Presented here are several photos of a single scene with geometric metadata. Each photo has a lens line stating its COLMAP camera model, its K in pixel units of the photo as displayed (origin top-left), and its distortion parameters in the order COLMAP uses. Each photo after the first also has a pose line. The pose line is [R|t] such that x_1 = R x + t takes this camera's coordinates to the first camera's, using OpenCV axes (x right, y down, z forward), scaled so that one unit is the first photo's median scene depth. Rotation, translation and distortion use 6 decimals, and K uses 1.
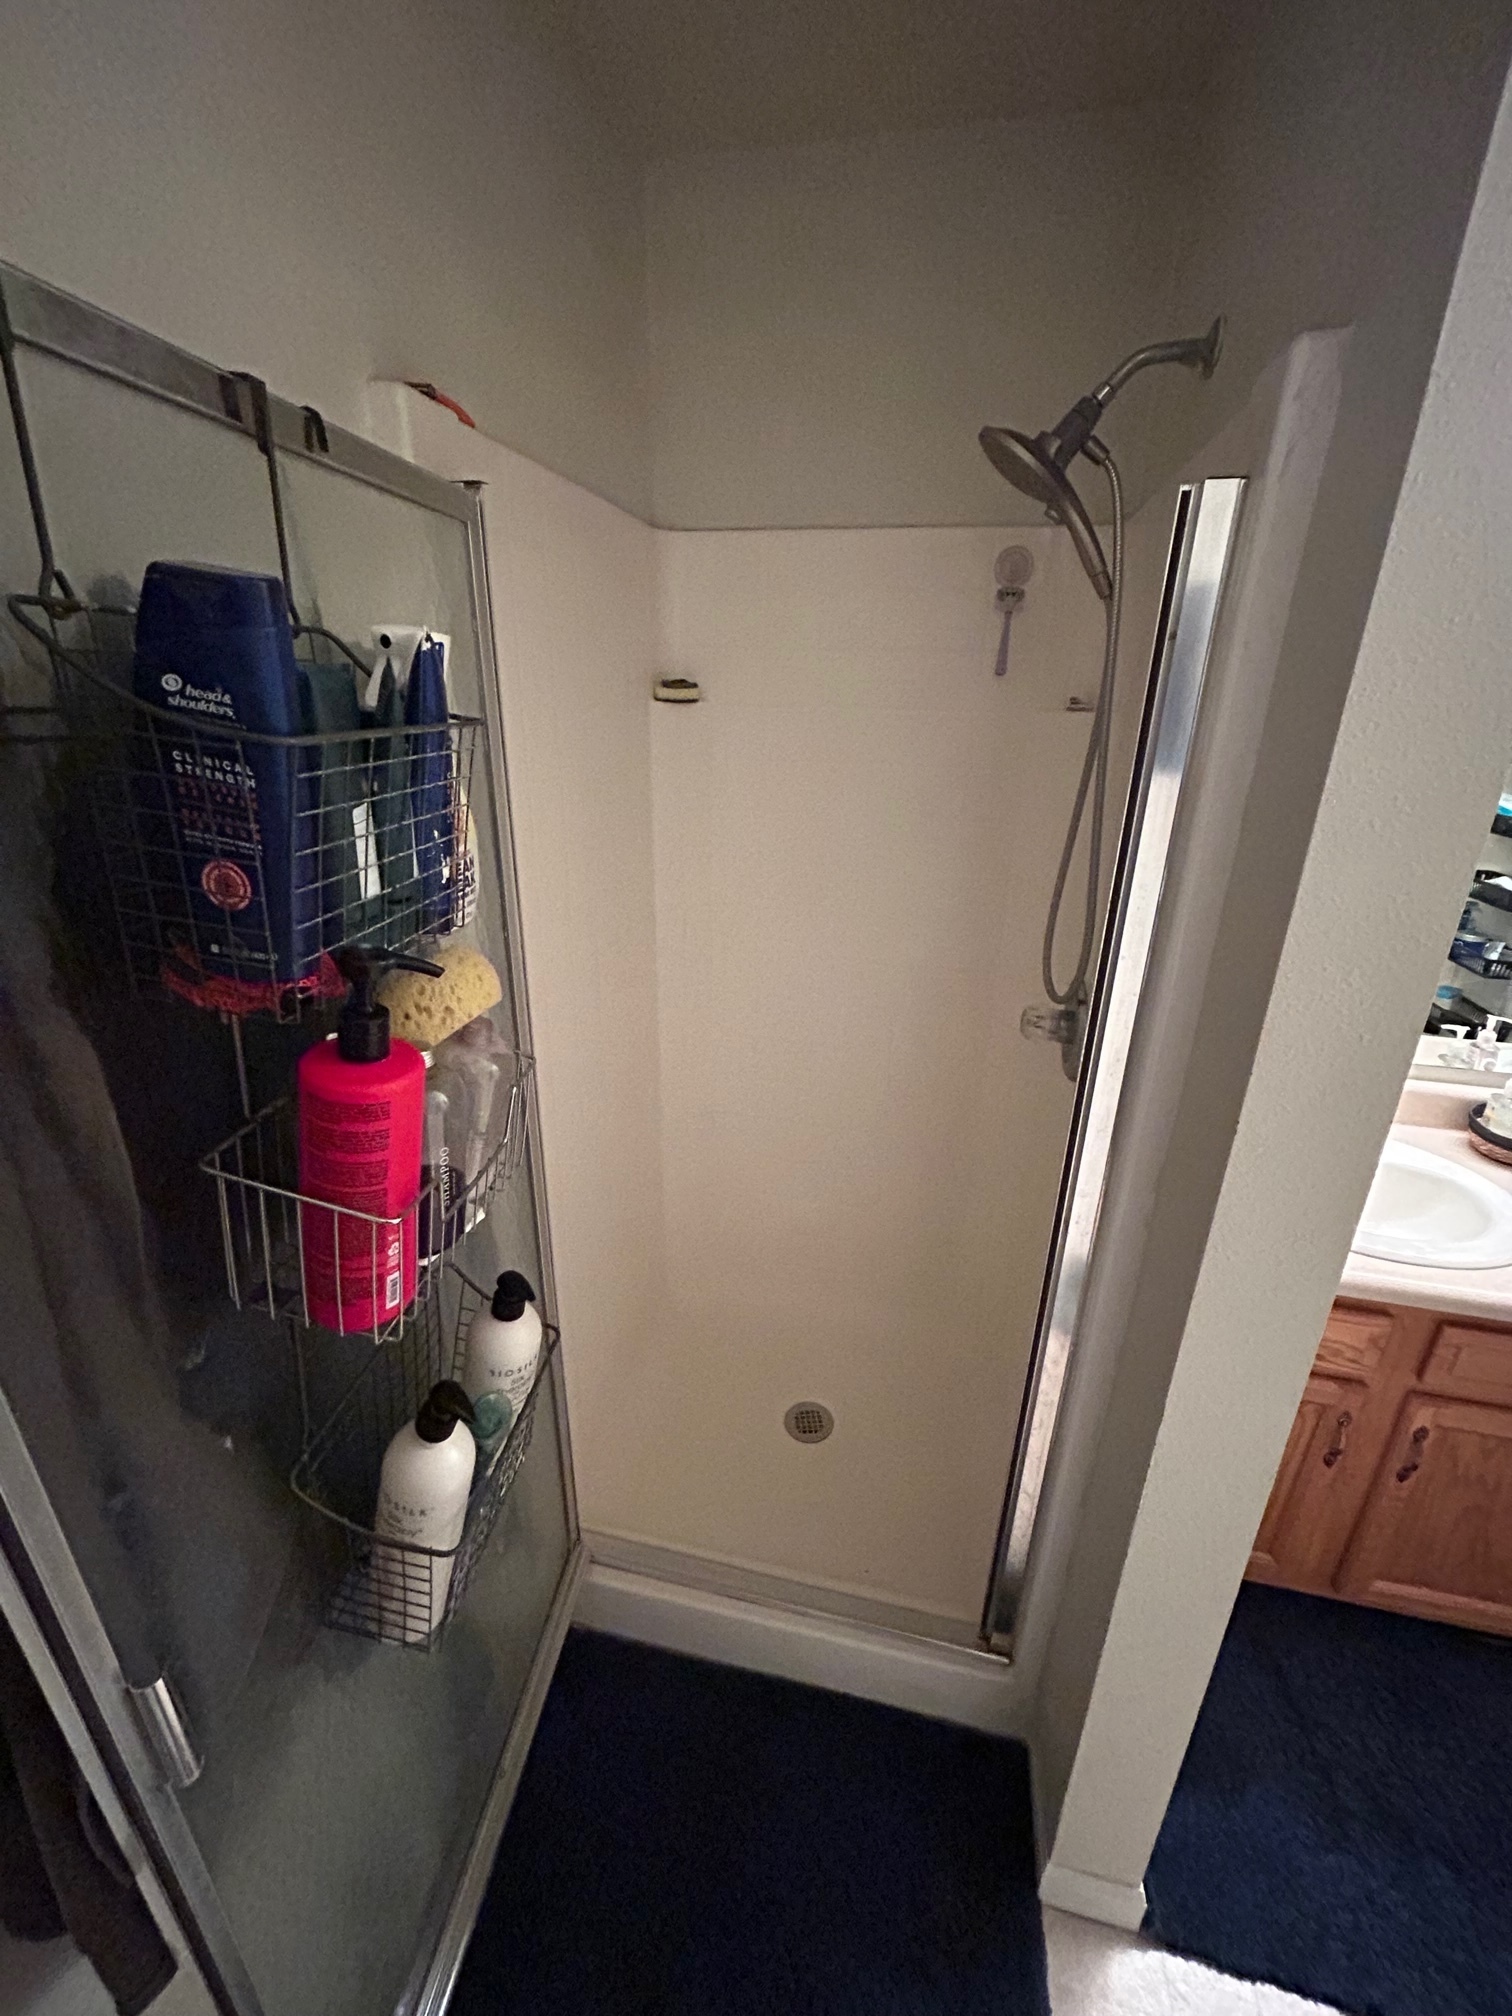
lens RADIAL K [[816.3, 0, 756.9], [0, 816.3, 1015.9], [0, 0, 1]] dist [0.003166, 0.000744]
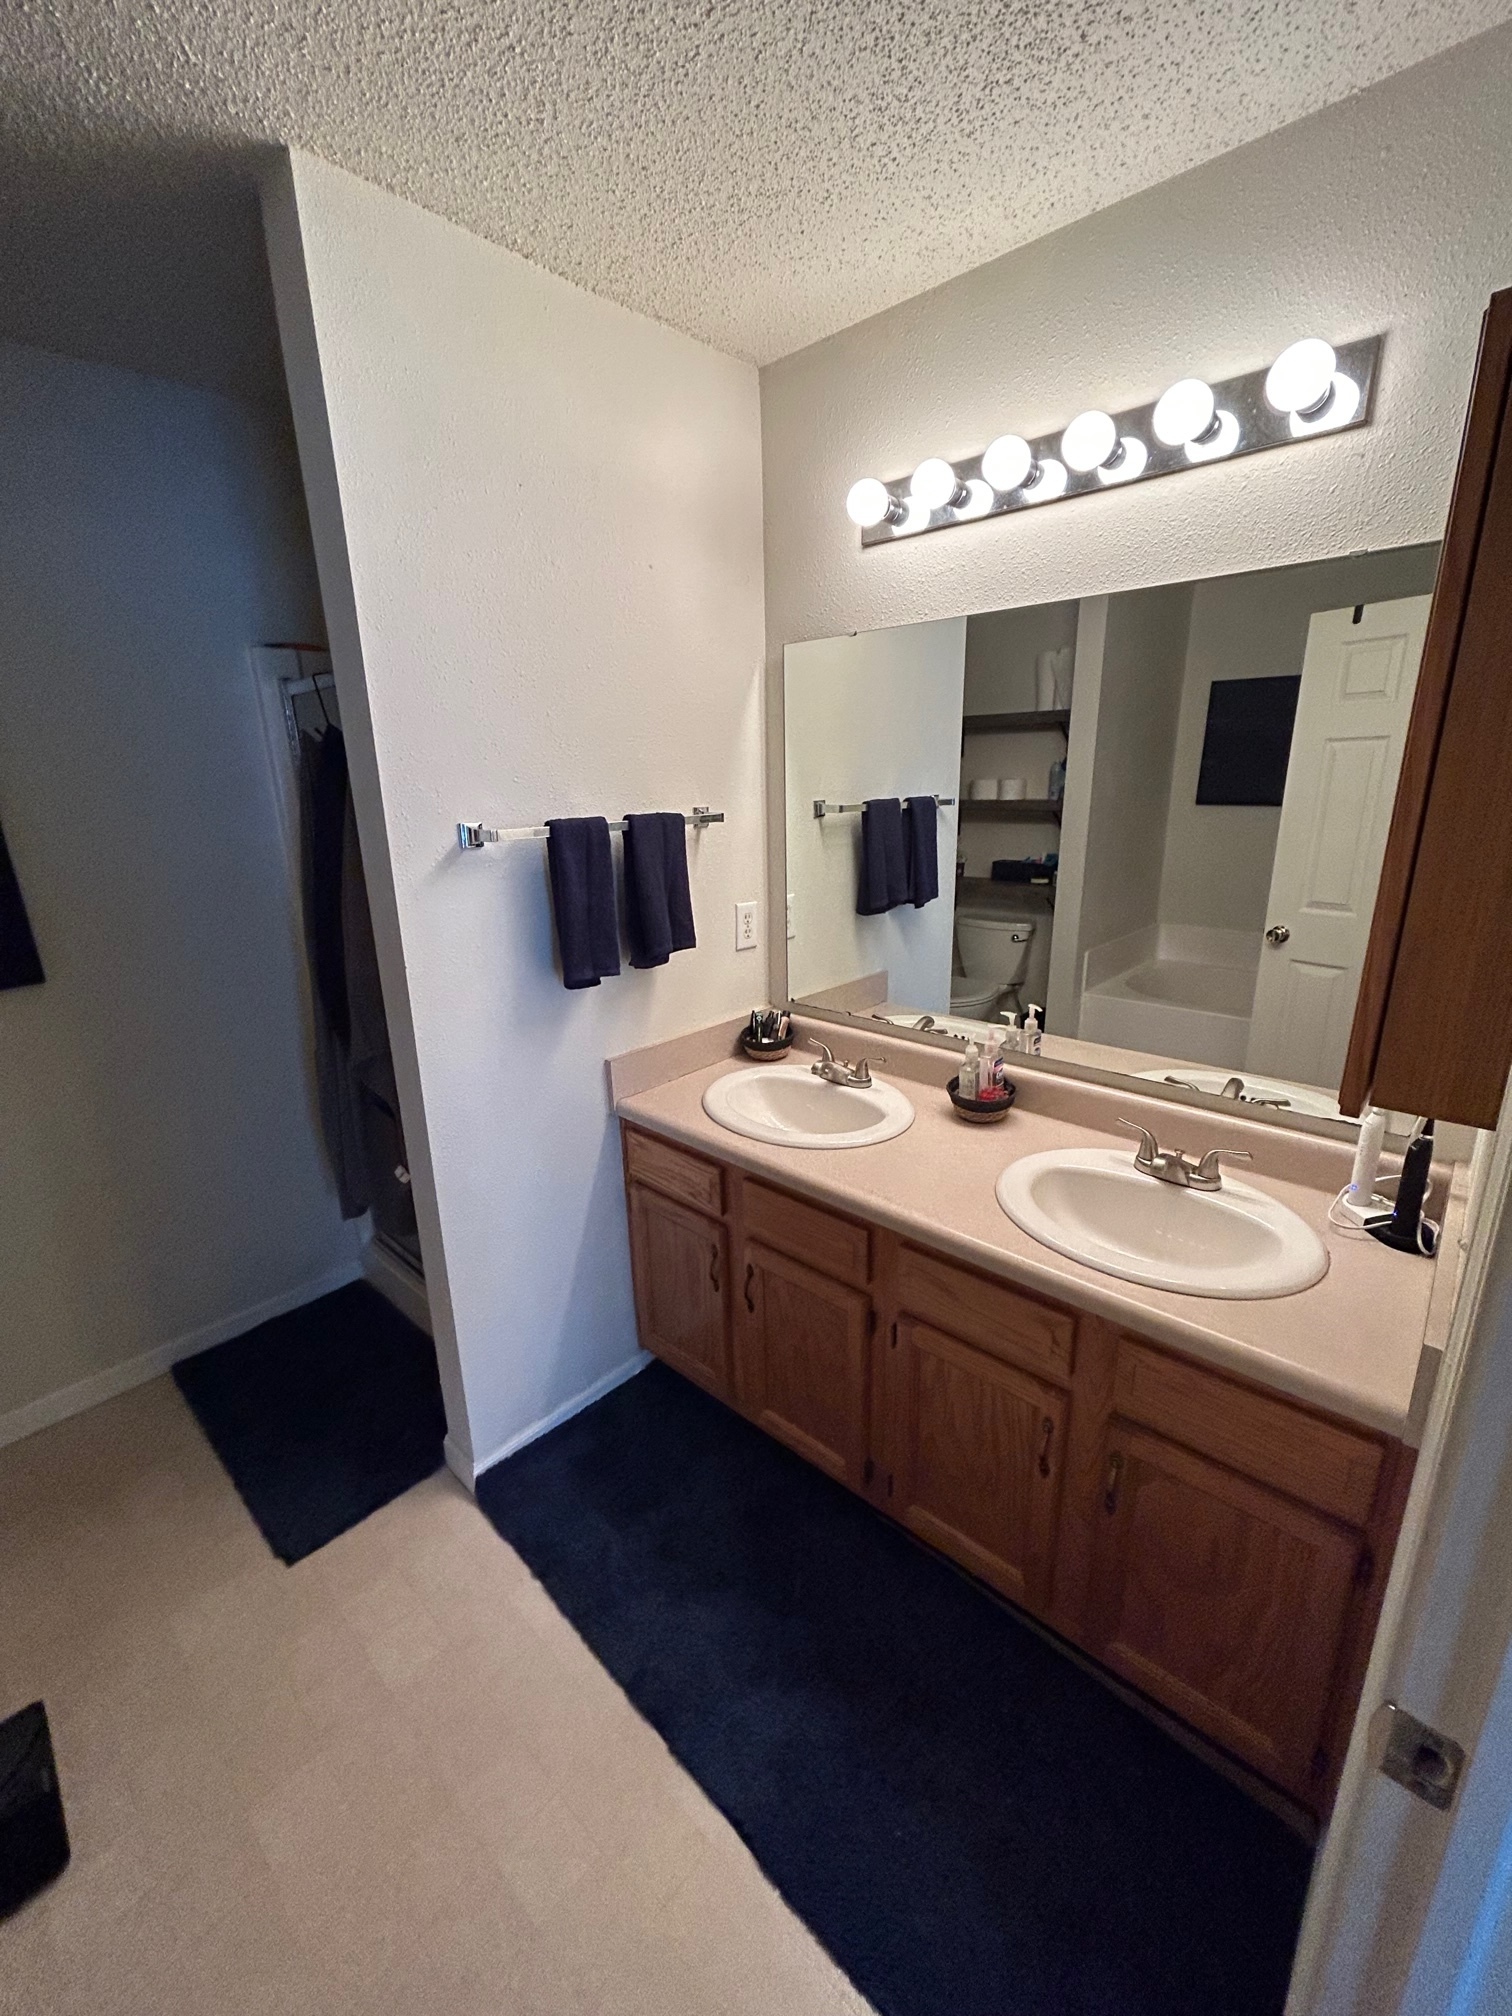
lens RADIAL K [[816.3, 0, 757.9], [0, 816.3, 1003.4], [0, 0, 1]] dist [0.003166, 0.000744]
pose [[0.869809, 0.100747, -0.482993, 1.109518], [-0.147467, 0.987268, -0.059636, 0.120347], [0.470835, 0.123097, 0.873591, -0.173320]]
